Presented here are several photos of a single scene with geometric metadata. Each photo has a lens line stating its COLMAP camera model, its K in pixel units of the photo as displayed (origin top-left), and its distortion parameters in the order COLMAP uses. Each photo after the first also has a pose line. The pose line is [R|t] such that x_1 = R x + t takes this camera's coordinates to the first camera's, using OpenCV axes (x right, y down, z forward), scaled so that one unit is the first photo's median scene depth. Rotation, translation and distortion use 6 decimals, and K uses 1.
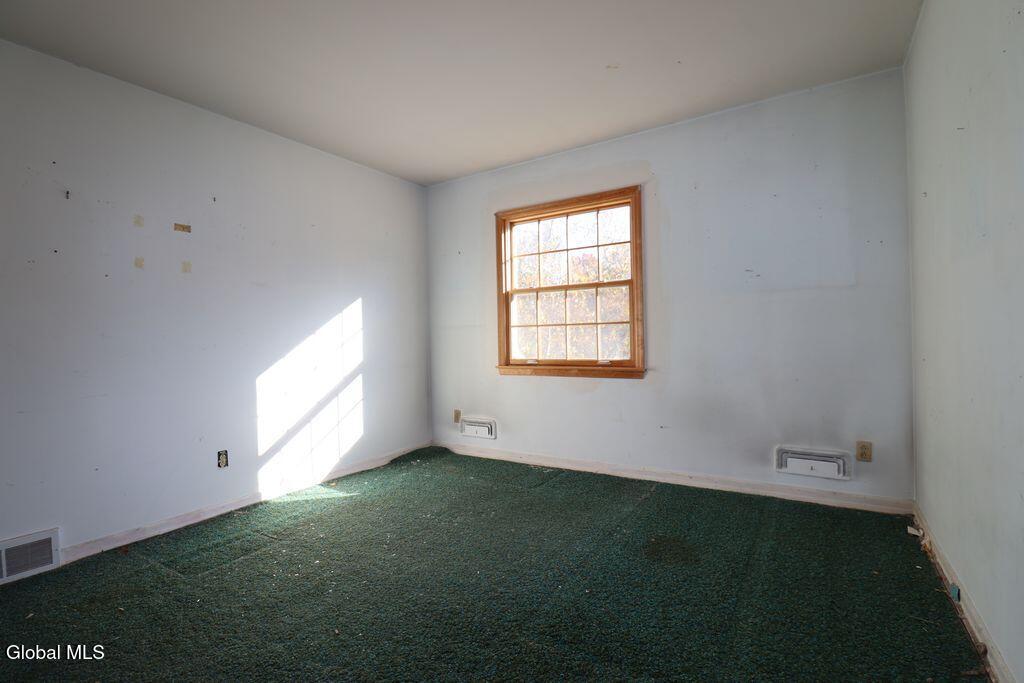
lens RADIAL K [[474.7, 0, 512.0], [0, 474.7, 341.5], [0, 0, 1]] dist [0.000352, -0.015010]
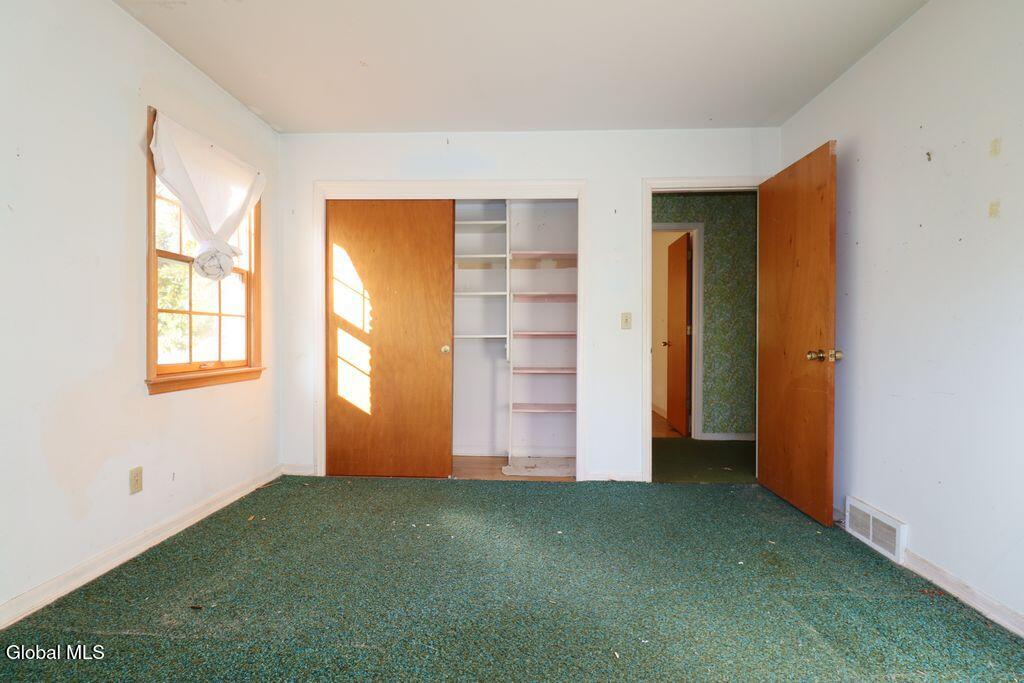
lens RADIAL K [[474.7, 0, 512.0], [0, 474.7, 341.5], [0, 0, 1]] dist [0.000352, -0.015010]
pose [[-0.874109, 0.027844, -0.484931, 0.237255], [0.016653, 0.999487, 0.027371, -0.012509], [0.485444, 0.015850, -0.874124, 2.030446]]
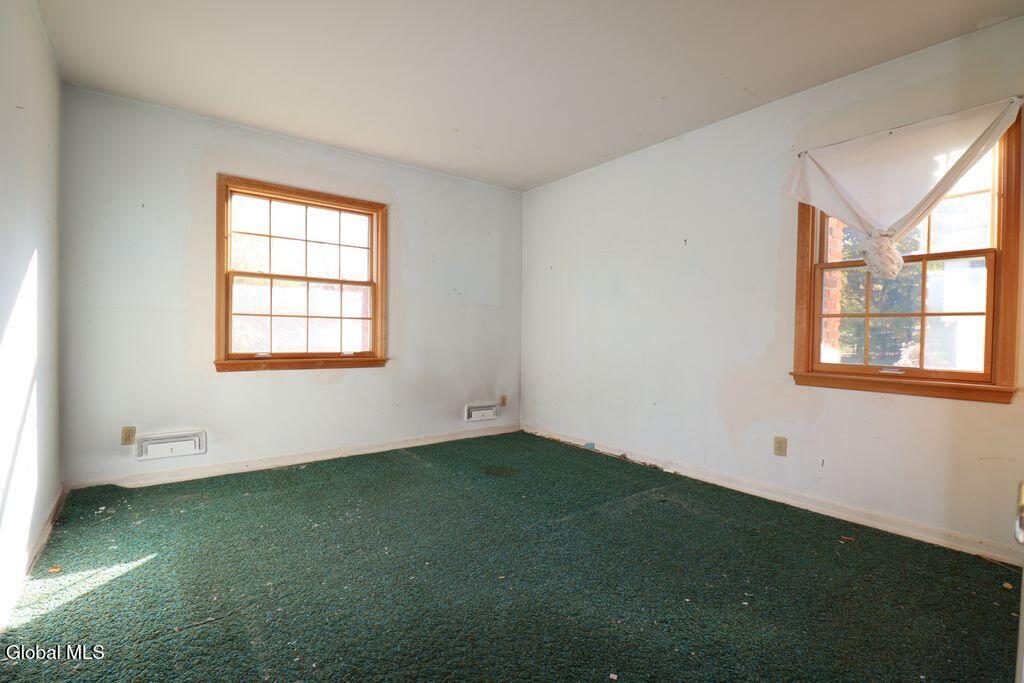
lens RADIAL K [[474.7, 0, 512.0], [0, 474.7, 341.5], [0, 0, 1]] dist [0.000352, -0.015010]
pose [[0.336996, 0.012690, 0.941421, -0.686571], [-0.014353, 0.999862, -0.008340, 0.018857], [-0.941397, -0.010702, 0.337132, 0.274077]]
